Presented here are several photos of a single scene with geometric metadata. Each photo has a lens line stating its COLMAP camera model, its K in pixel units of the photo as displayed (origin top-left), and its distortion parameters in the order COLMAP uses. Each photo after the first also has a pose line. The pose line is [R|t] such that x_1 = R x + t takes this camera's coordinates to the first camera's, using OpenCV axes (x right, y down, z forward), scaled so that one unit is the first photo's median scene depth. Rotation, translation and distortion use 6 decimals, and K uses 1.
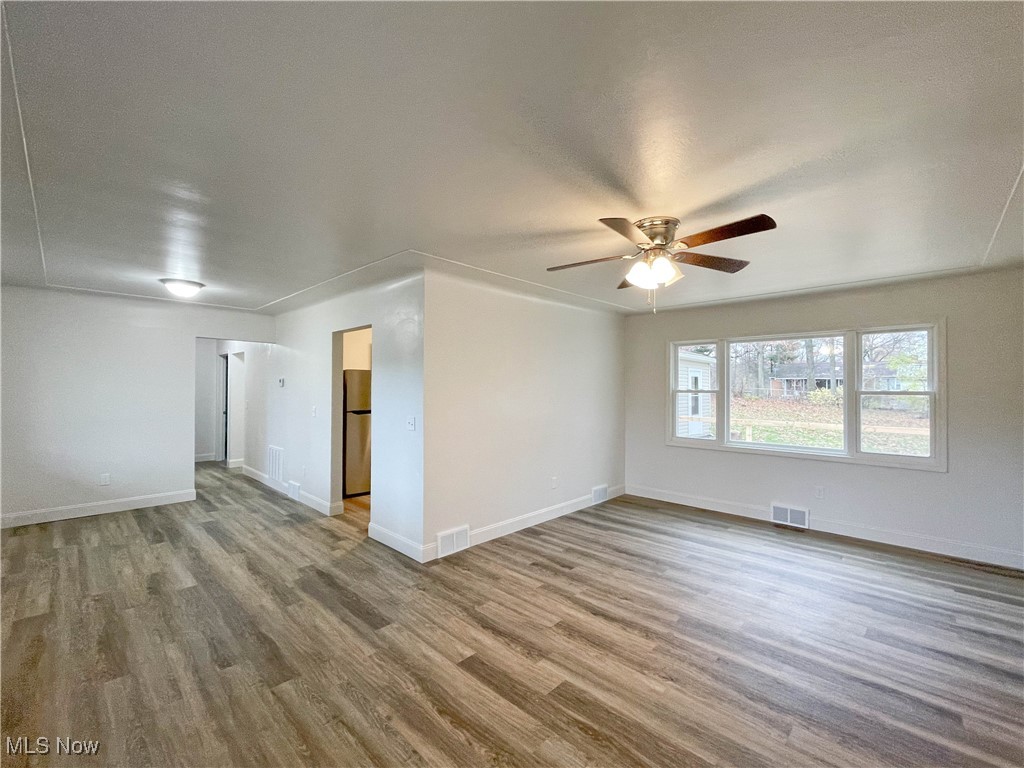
lens RADIAL K [[414.3, 0, 508.9], [0, 414.3, 387.0], [0, 0, 1]] dist [-0.001453, -0.000437]
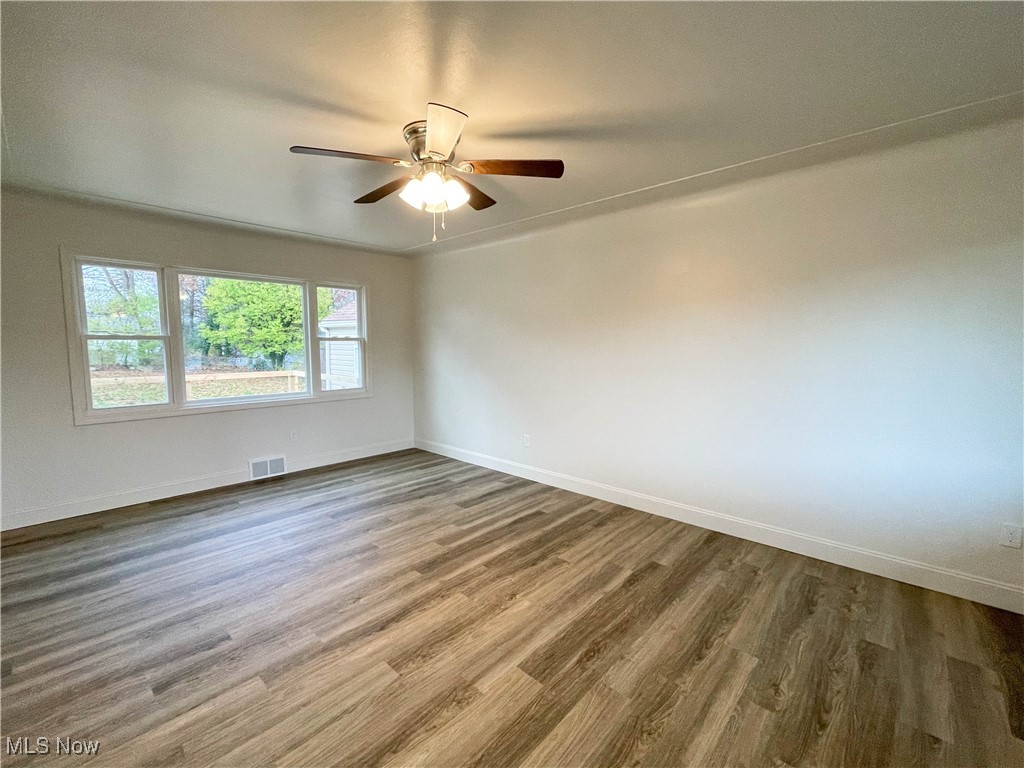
lens RADIAL K [[435.3, 0, 509.3], [0, 435.3, 380.2], [0, 0, 1]] dist [-0.001421, -0.000221]
pose [[-0.000481, -0.089009, 0.996031, -0.431419], [-0.006011, 0.996013, 0.089004, 0.022738], [-0.999982, -0.005944, -0.001014, 0.621570]]
